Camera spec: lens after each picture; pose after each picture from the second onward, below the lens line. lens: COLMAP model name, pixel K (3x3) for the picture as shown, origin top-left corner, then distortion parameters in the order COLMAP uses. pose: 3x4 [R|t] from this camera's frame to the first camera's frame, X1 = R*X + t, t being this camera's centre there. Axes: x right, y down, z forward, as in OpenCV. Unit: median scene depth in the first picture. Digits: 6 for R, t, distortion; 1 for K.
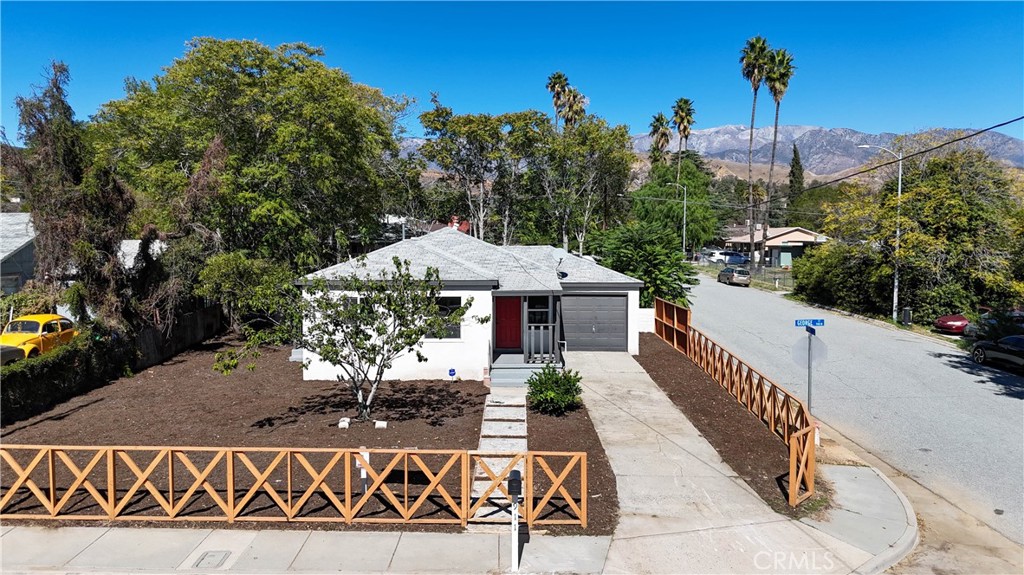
lens RADIAL K [[742.2, 0, 512.0], [0, 742.2, 287.5], [0, 0, 1]] dist [0.053553, -0.001545]
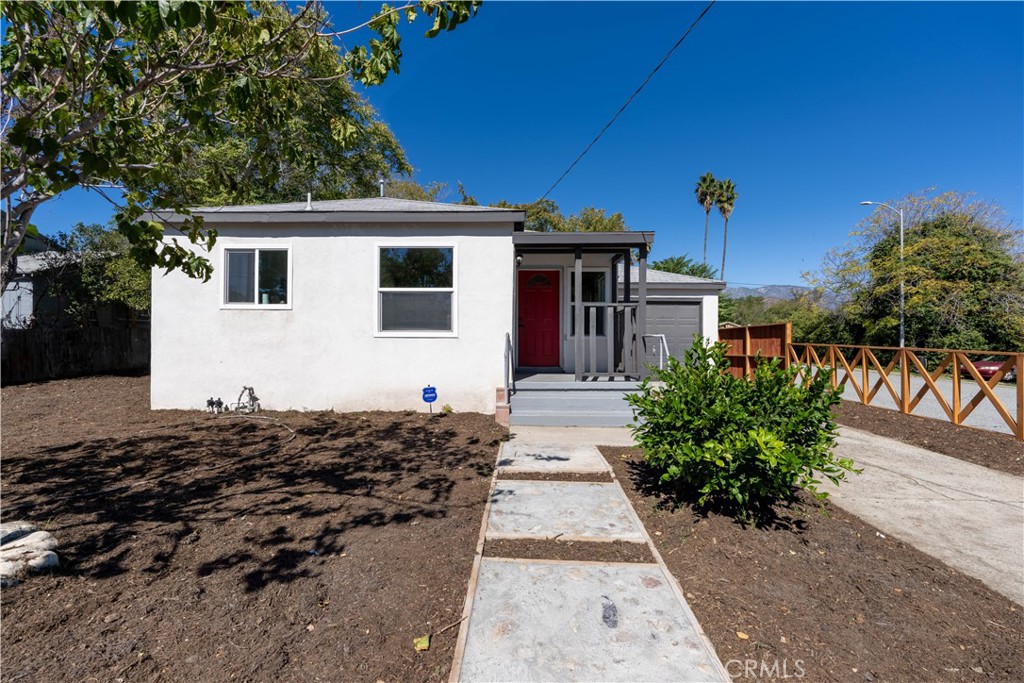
lens RADIAL K [[452.5, 0, 512.0], [0, 452.5, 341.5], [0, 0, 1]] dist [-0.016744, 0.000169]
pose [[0.999803, 0.003365, -0.019566, -0.020330], [-0.004849, 0.997075, -0.076276, 0.093953], [0.019252, 0.076356, 0.996895, 0.651188]]
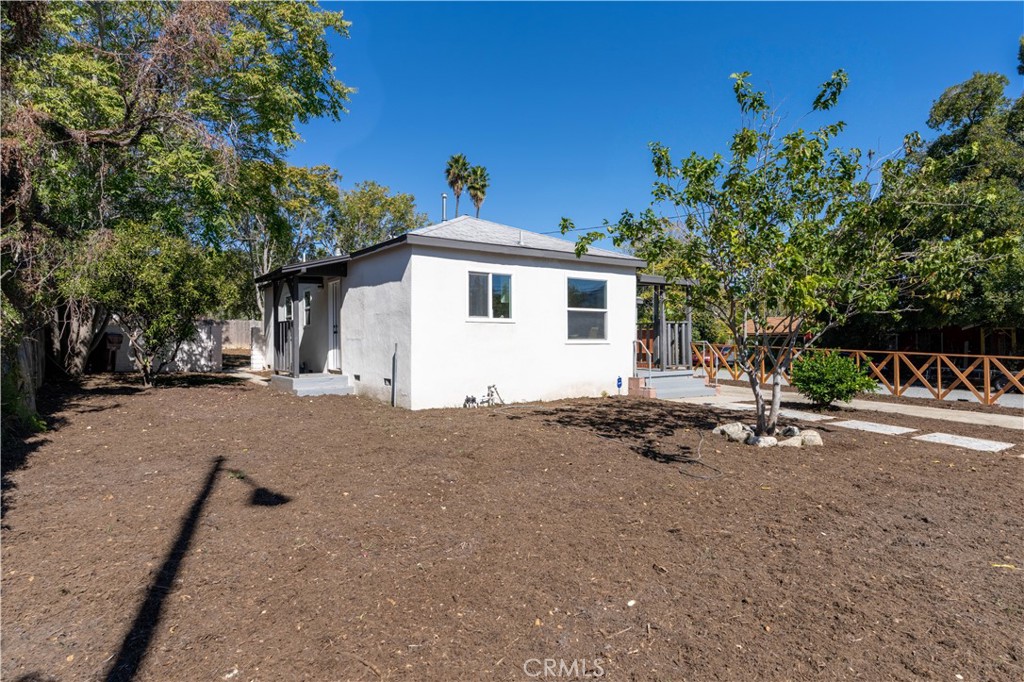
lens RADIAL K [[573.7, 0, 512.0], [0, 573.7, 341.0], [0, 0, 1]] dist [0.000244, -0.000045]
pose [[0.824900, -0.001652, 0.565276, -0.439016], [0.037156, 0.997992, -0.051304, 0.090713], [-0.564056, 0.063324, 0.823305, 0.552540]]
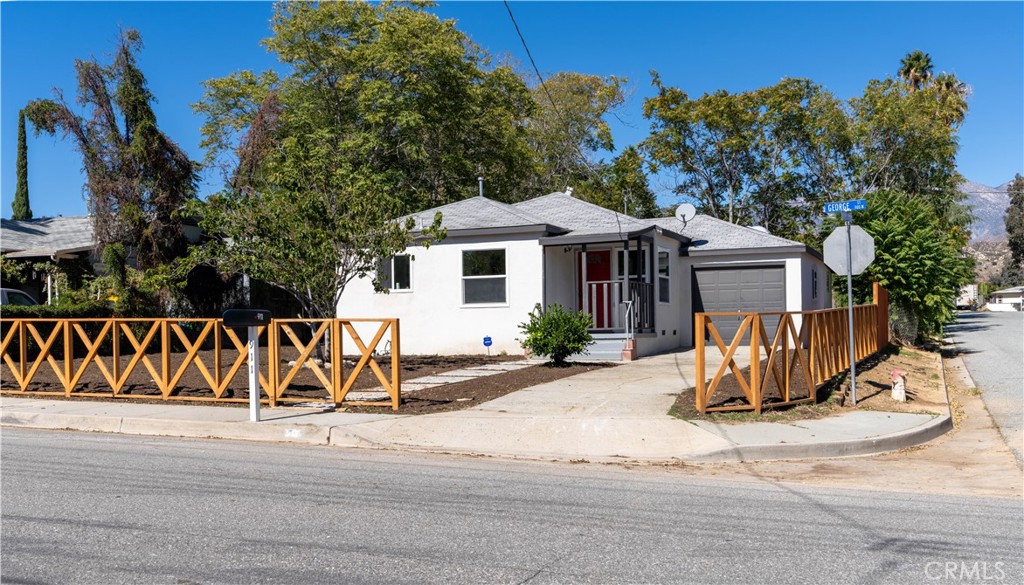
lens RADIAL K [[1012.7, 0, 512.0], [0, 1012.7, 292.5], [0, 0, 1]] dist [0.016192, 0.015019]
pose [[0.921006, -0.029221, -0.388450, 0.334169], [-0.011182, 0.994789, -0.101344, 0.157445], [0.389387, 0.097682, 0.915880, 0.015561]]
